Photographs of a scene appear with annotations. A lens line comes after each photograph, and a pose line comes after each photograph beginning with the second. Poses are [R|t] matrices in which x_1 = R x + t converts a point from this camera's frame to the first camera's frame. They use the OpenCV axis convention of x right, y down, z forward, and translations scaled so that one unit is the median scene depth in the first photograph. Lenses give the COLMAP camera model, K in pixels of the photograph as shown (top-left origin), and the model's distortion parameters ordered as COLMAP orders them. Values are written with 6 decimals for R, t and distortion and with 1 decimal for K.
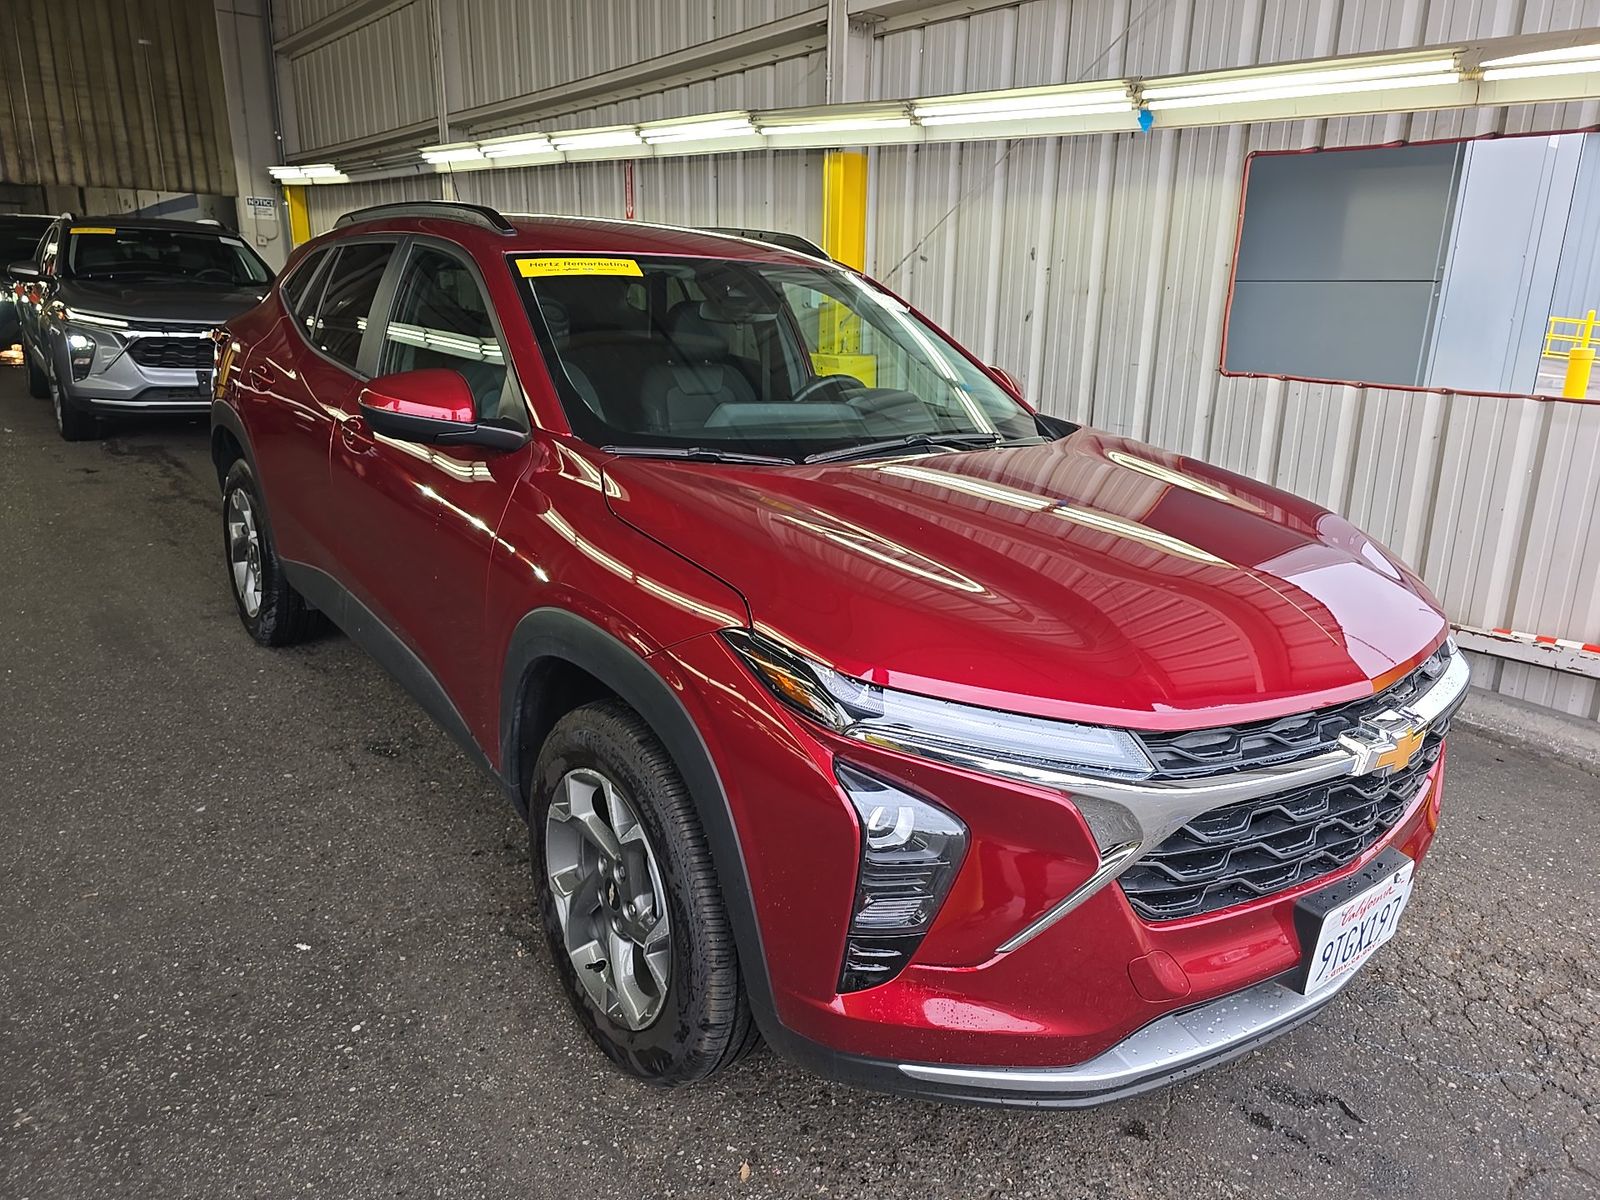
lens RADIAL K [[1083.2, 0, 806.0], [0, 1083.2, 592.3], [0, 0, 1]] dist [0.042314, -0.041900]
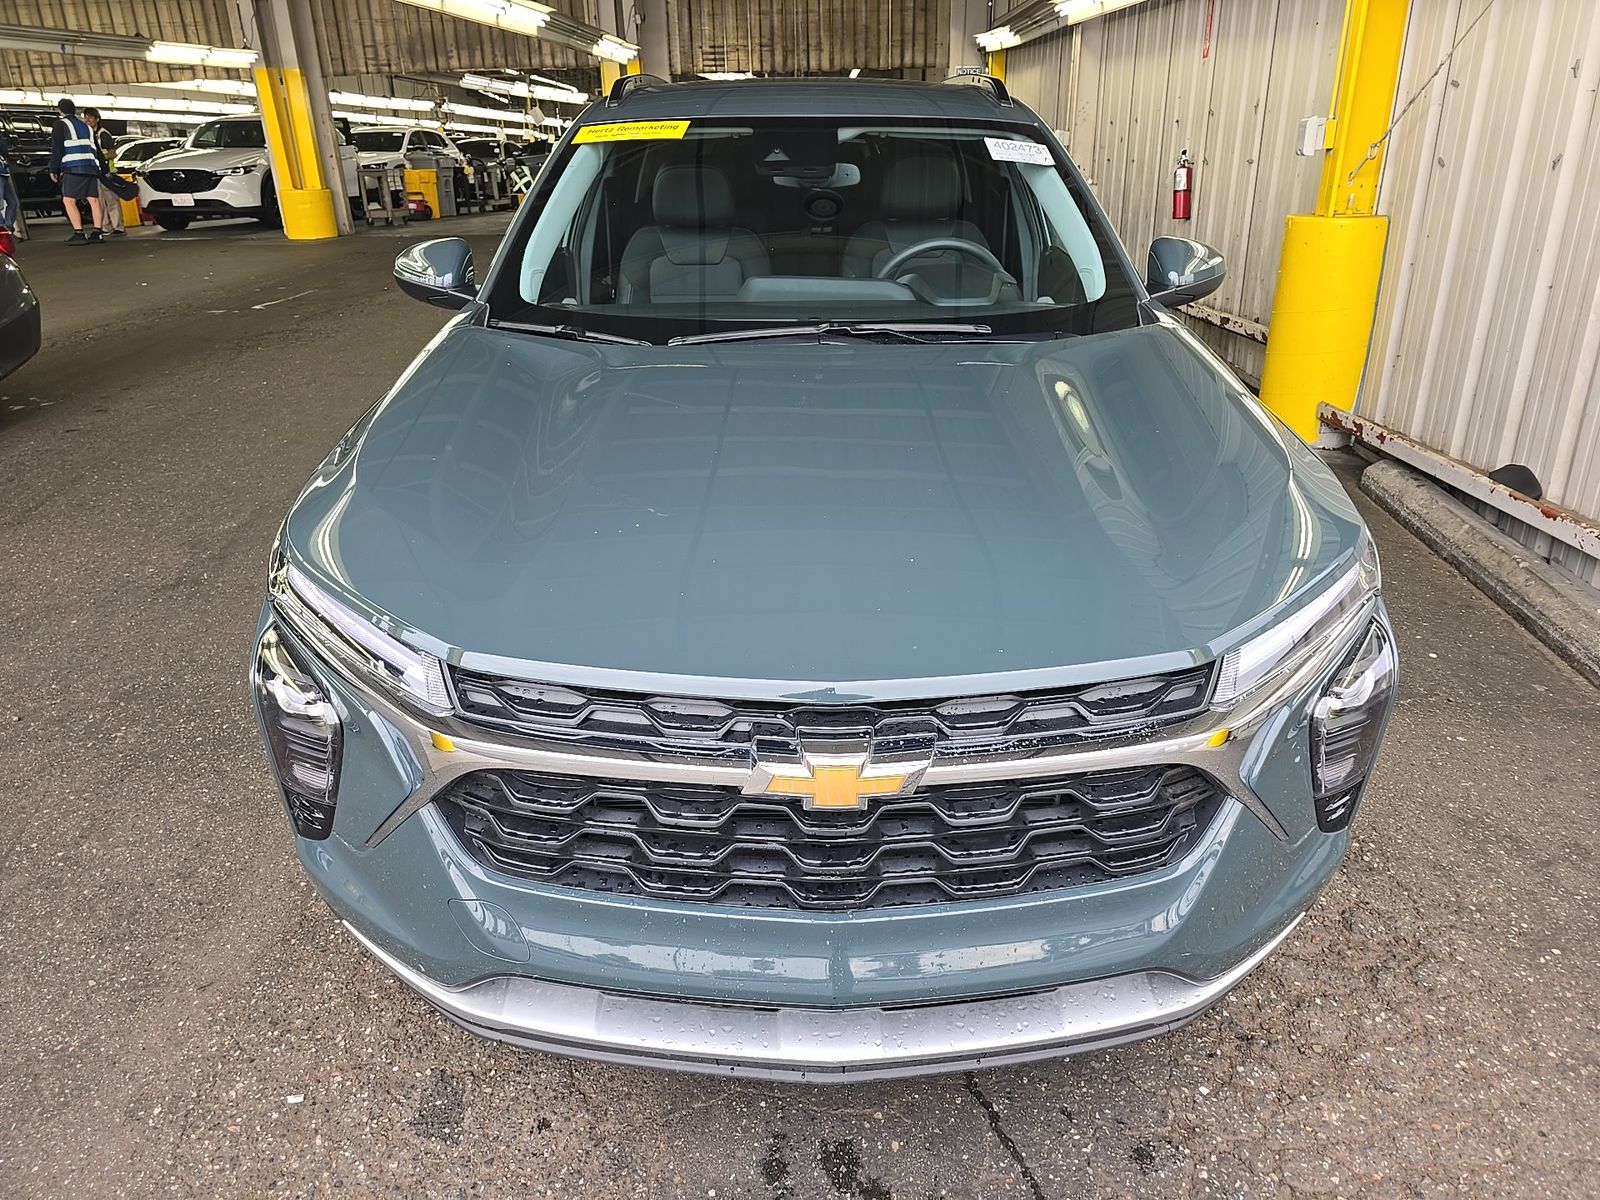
lens RADIAL K [[1083.2, 0, 799.6], [0, 1083.2, 595.6], [0, 0, 1]] dist [0.042314, -0.041900]
pose [[0.762909, 0.209477, -0.611629, 0.364703], [-0.135659, 0.976860, 0.165352, -0.038327], [0.632113, -0.043175, 0.773672, 0.163886]]
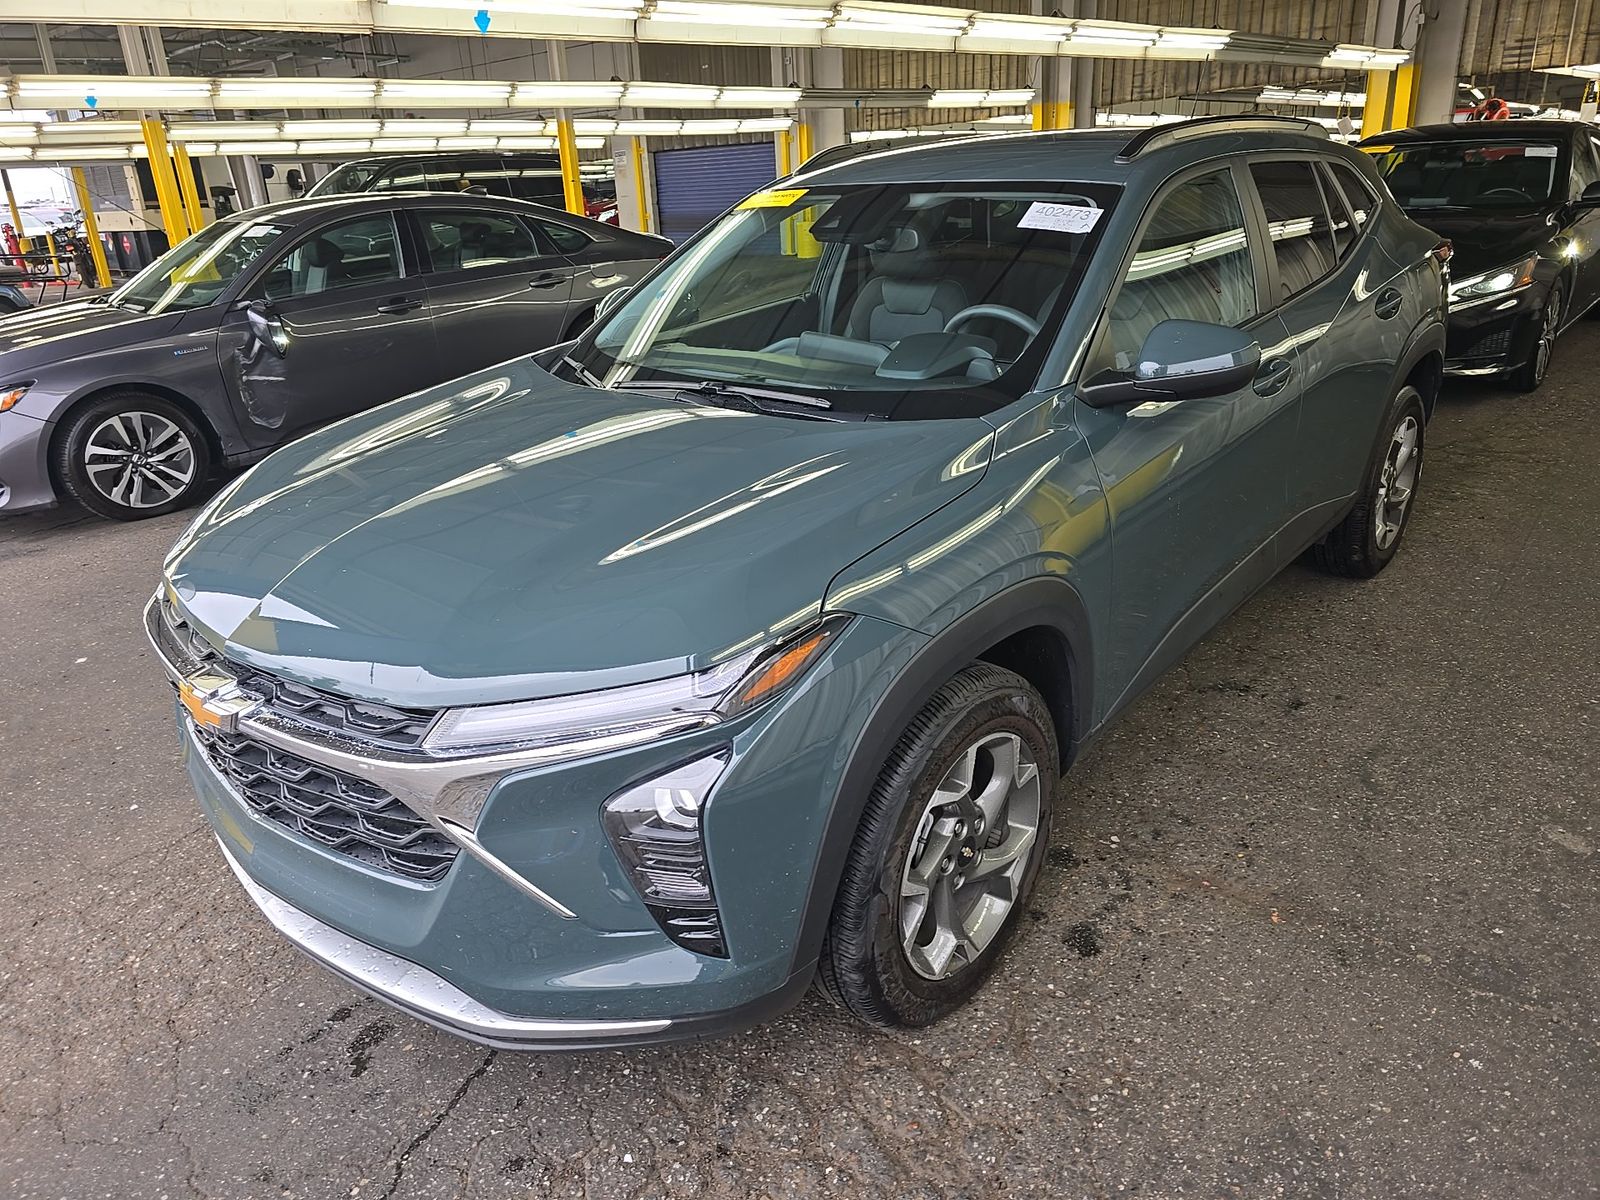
lens RADIAL K [[1083.2, 0, 806.2], [0, 1083.2, 602.4], [0, 0, 1]] dist [0.042314, -0.041900]
pose [[0.126468, 0.322944, -0.937930, 0.618969], [-0.216291, 0.931750, 0.291652, -0.153923], [0.968103, 0.165981, 0.187687, 0.547750]]
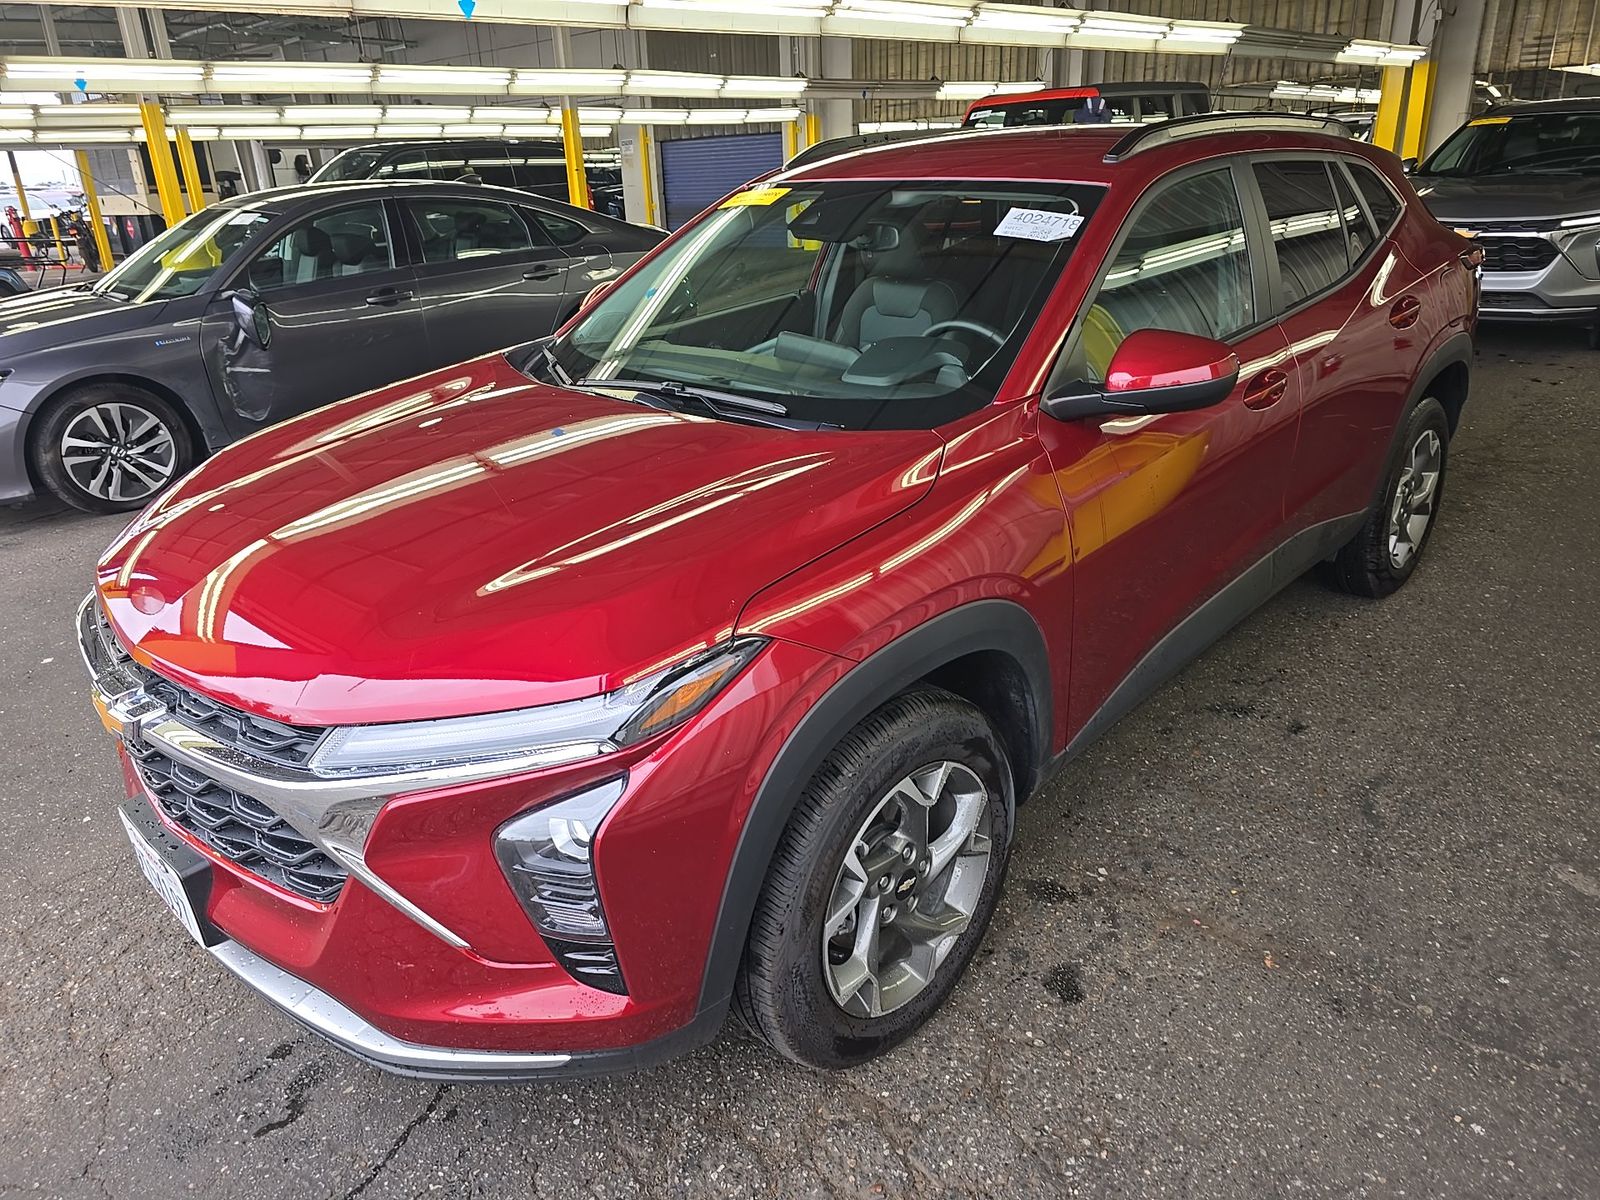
lens RADIAL K [[1083.2, 0, 809.9], [0, 1083.2, 600.9], [0, 0, 1]] dist [0.042314, -0.041900]
pose [[0.119596, 0.330298, -0.936269, 0.589662], [-0.226799, 0.927191, 0.298125, -0.161960], [0.966571, 0.176690, 0.185799, 0.566957]]
